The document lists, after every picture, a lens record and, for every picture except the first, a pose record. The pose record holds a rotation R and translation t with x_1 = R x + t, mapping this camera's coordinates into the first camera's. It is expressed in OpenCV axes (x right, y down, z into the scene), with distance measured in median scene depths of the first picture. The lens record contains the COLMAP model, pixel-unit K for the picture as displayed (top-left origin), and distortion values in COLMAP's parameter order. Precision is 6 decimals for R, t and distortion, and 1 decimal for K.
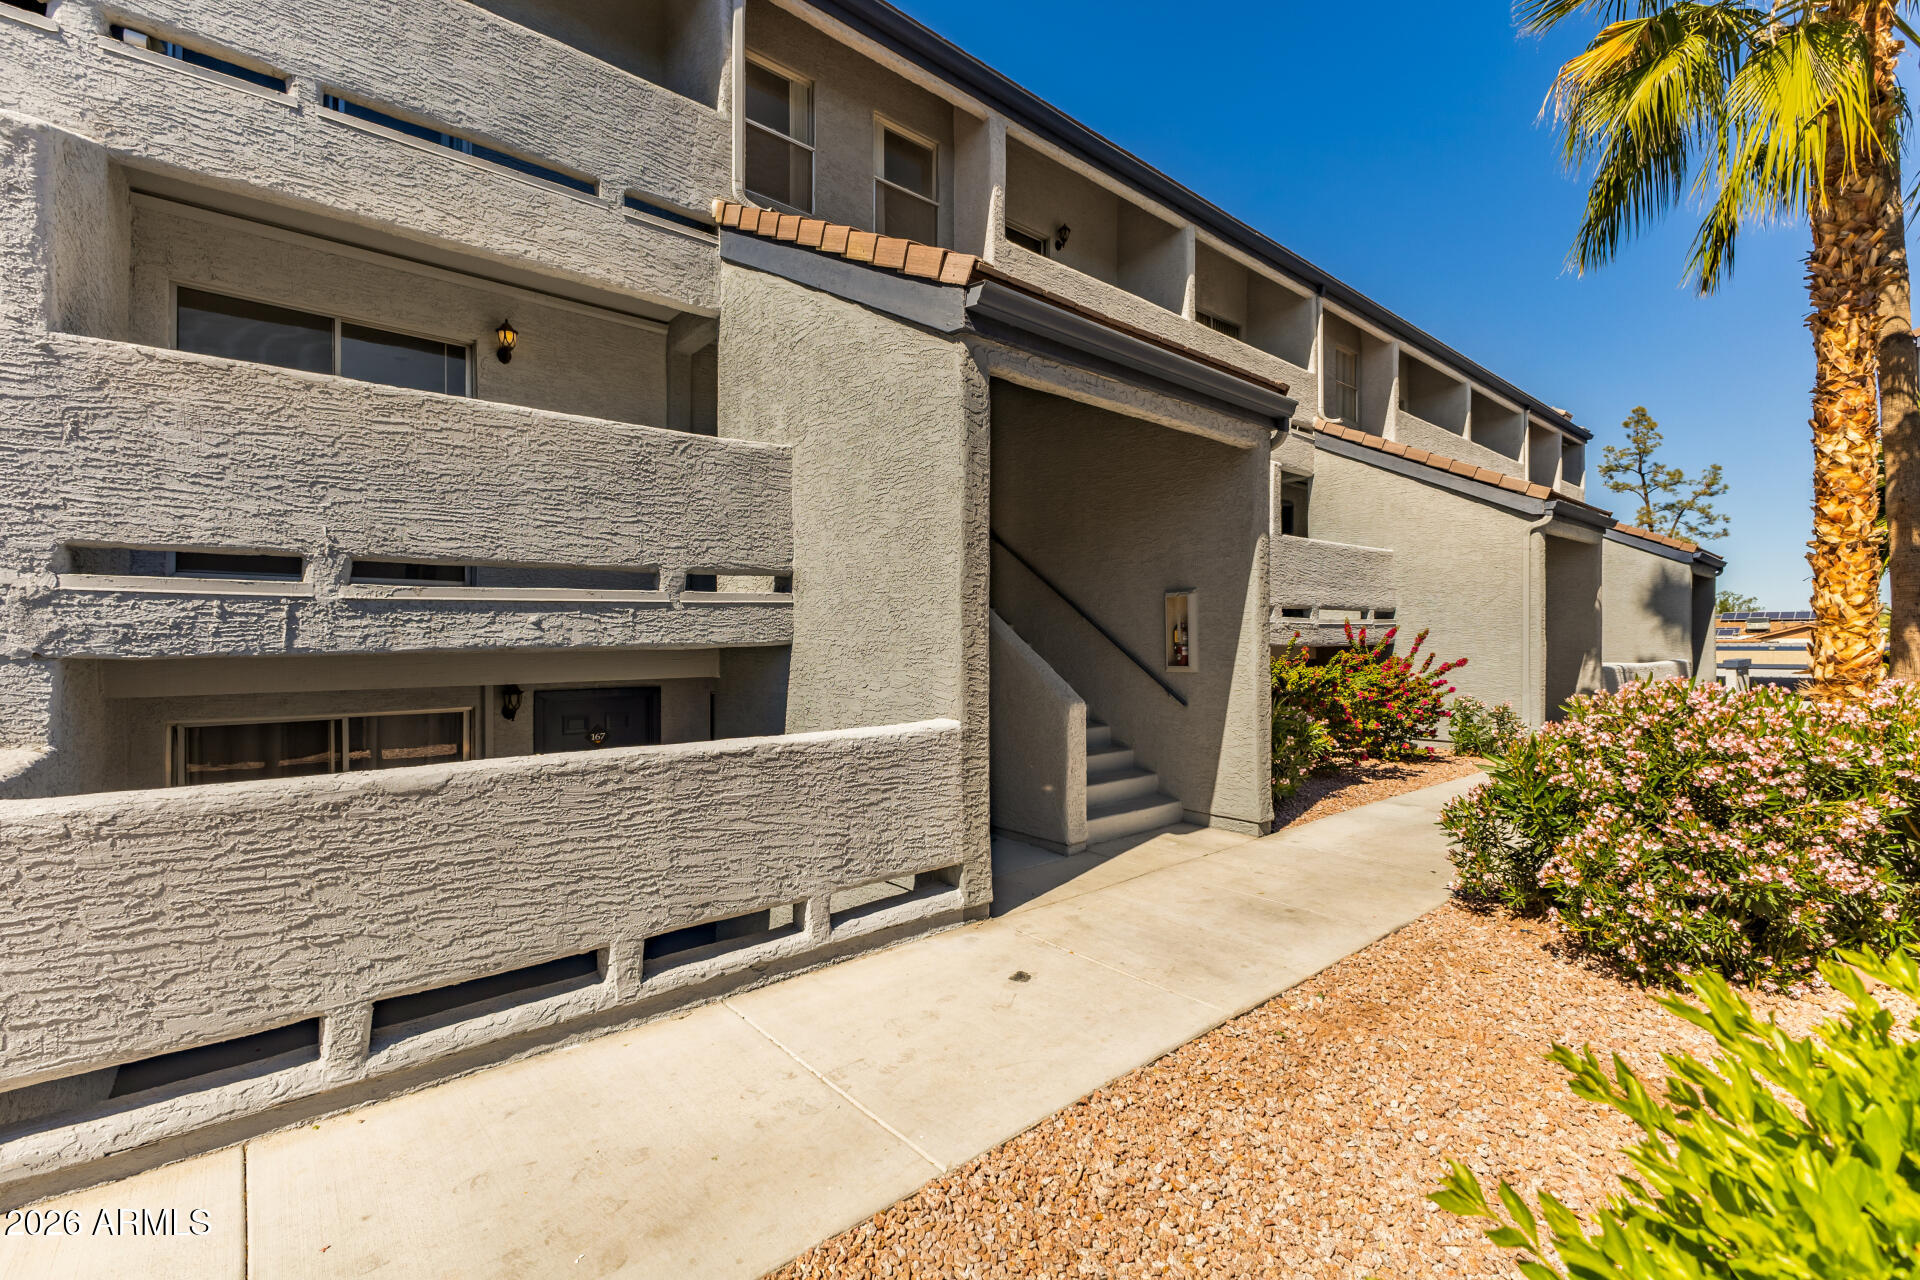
lens RADIAL K [[832.6, 0, 957.3], [0, 832.6, 647.6], [0, 0, 1]] dist [-0.000829, -0.000603]
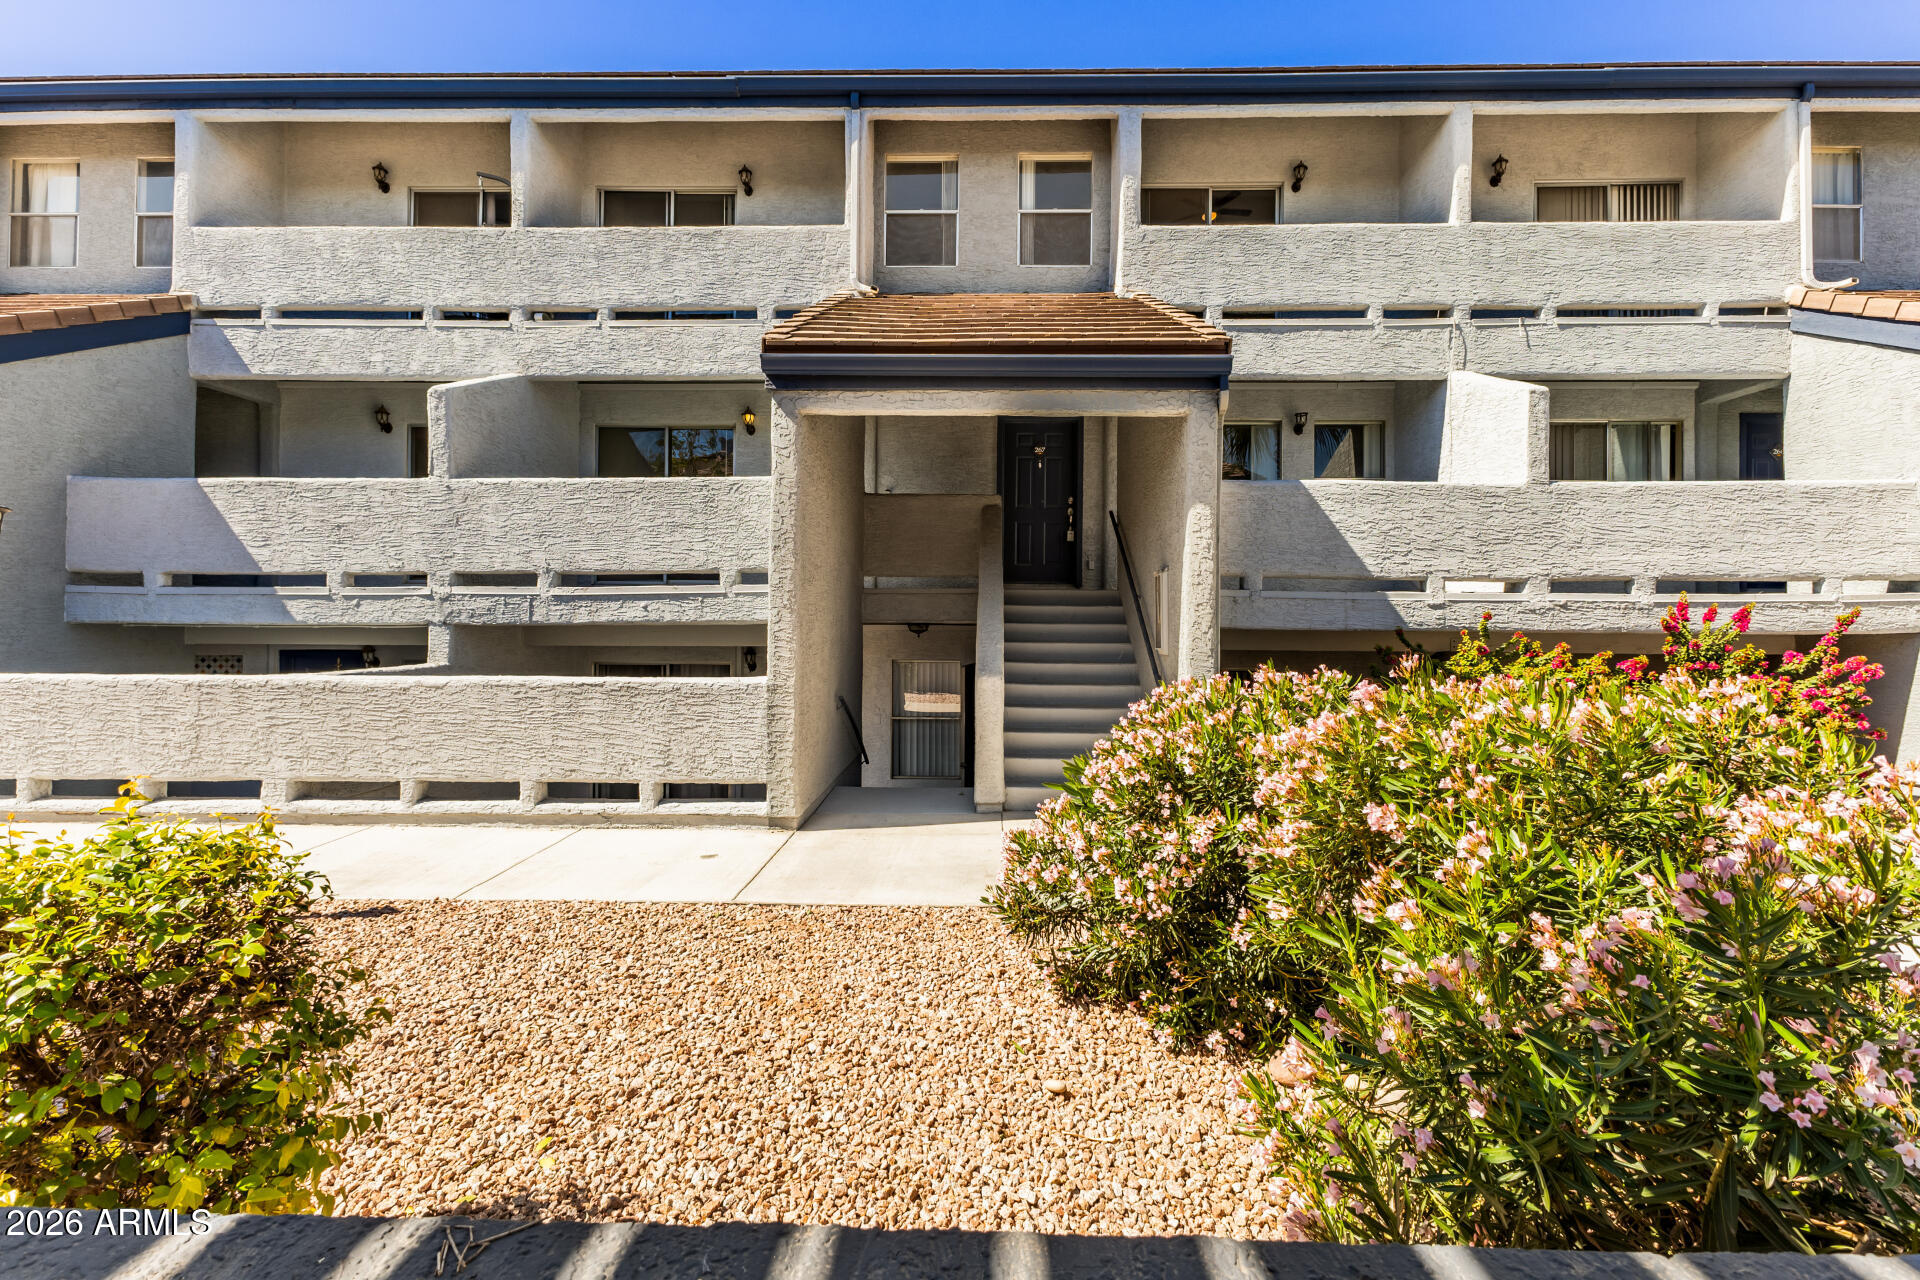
lens RADIAL K [[832.6, 0, 950.5], [0, 832.6, 621.0], [0, 0, 1]] dist [-0.000829, -0.000603]
pose [[0.738267, 0.005604, -0.674486, 1.192066], [-0.012451, 0.999908, -0.005321, -0.000671], [0.674394, 0.012327, 0.738269, 0.211180]]
